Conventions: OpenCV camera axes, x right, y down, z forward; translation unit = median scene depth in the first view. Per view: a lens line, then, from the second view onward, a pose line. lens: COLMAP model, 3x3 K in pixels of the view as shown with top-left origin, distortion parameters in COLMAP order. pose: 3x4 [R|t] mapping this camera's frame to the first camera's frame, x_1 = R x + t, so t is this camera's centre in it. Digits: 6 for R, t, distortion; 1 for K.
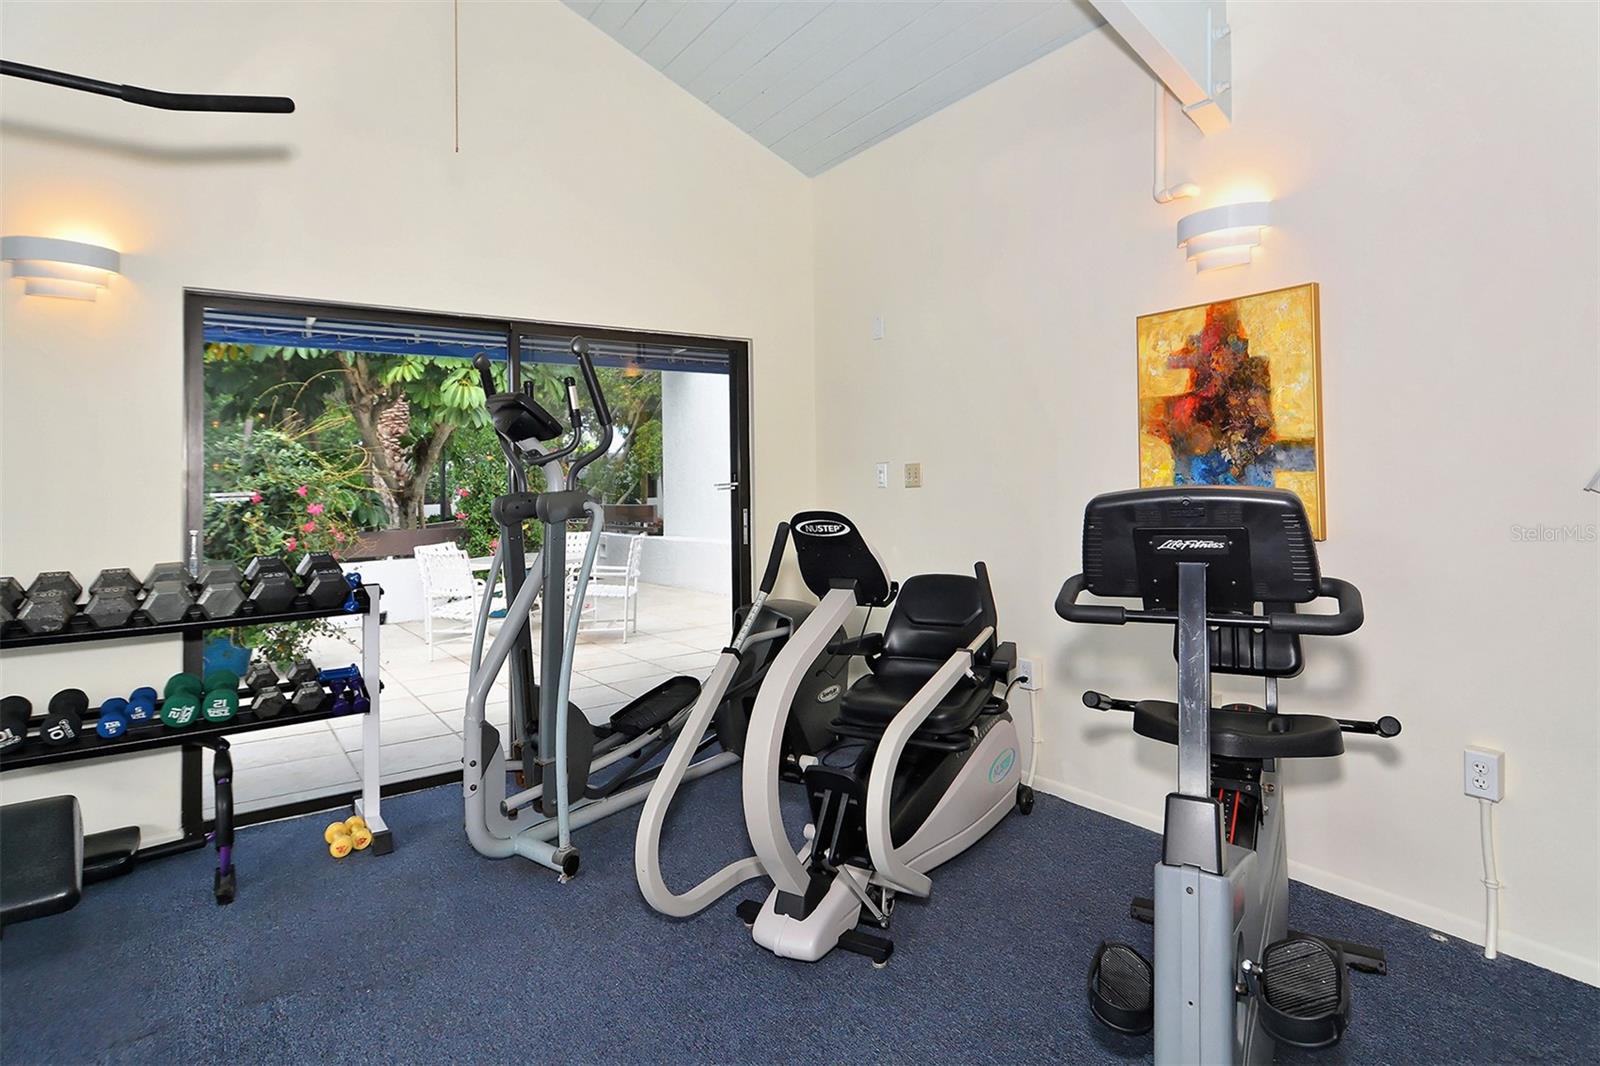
lens RADIAL K [[862.5, 0, 800.5], [0, 862.5, 464.7], [0, 0, 1]] dist [0.003654, 0.000521]
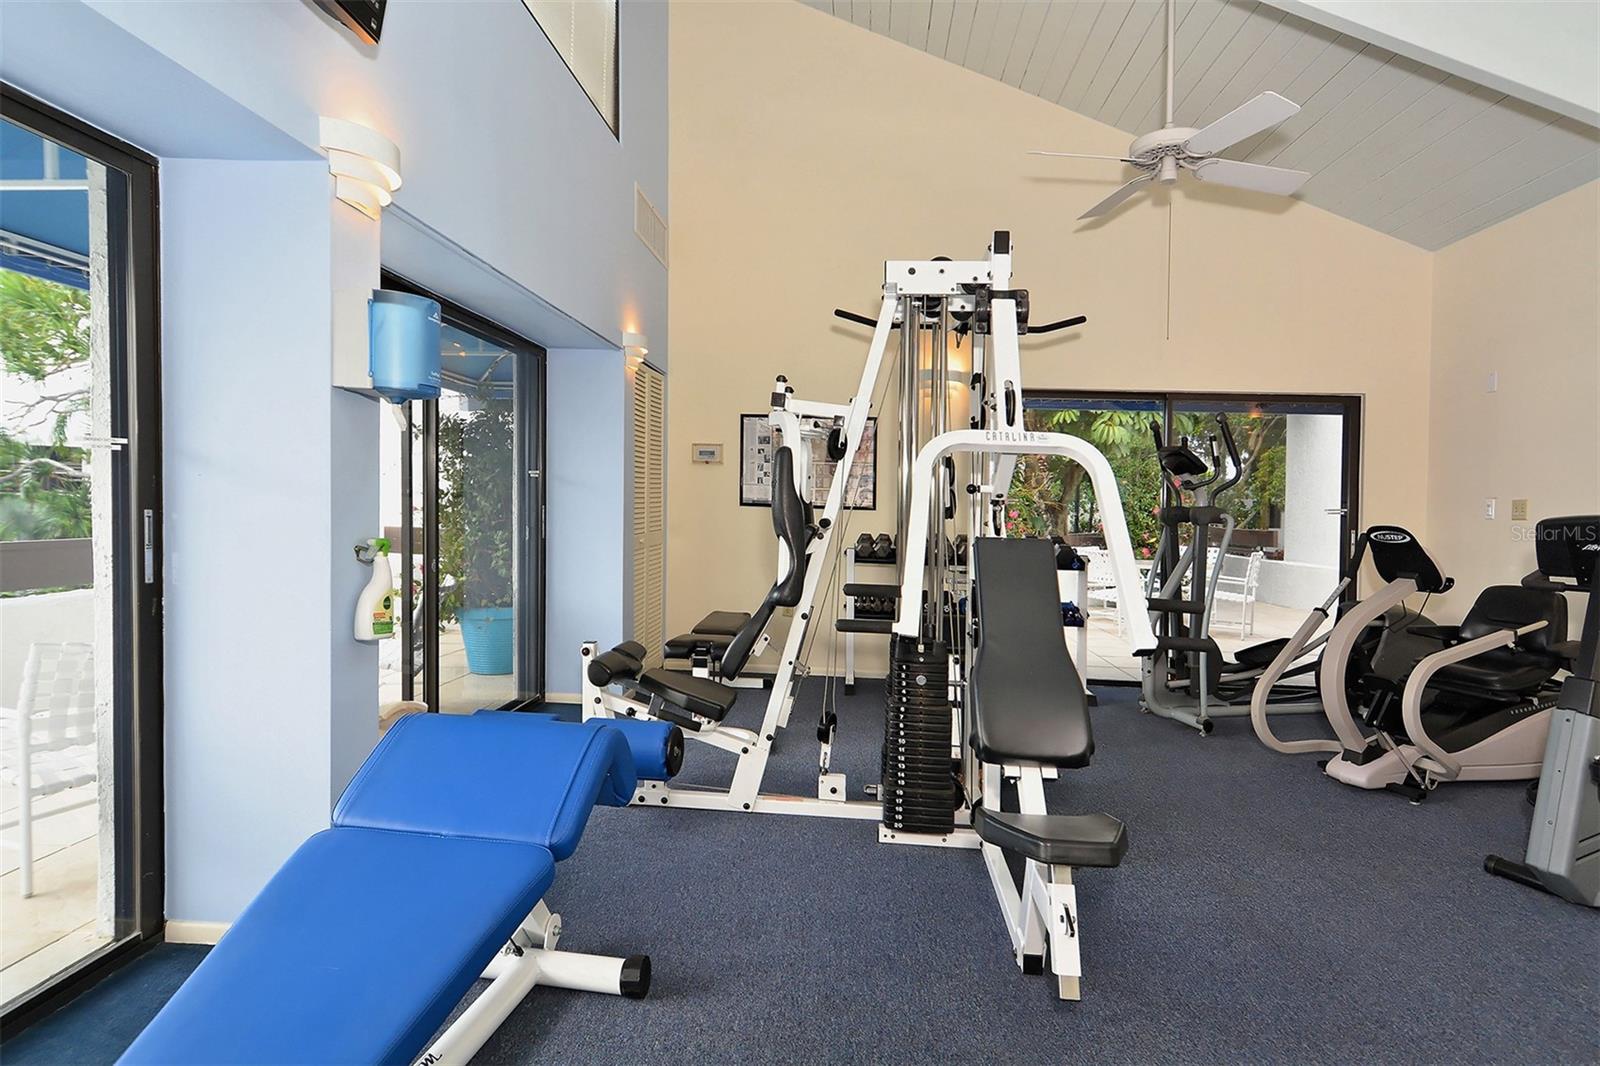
lens RADIAL K [[862.5, 0, 800.5], [0, 862.5, 464.7], [0, 0, 1]] dist [0.003654, 0.000521]
pose [[0.780406, 0.019511, -0.624968, 0.143502], [-0.036586, 0.999225, -0.014490, 0.004096], [0.624201, 0.034173, 0.780516, -0.759372]]
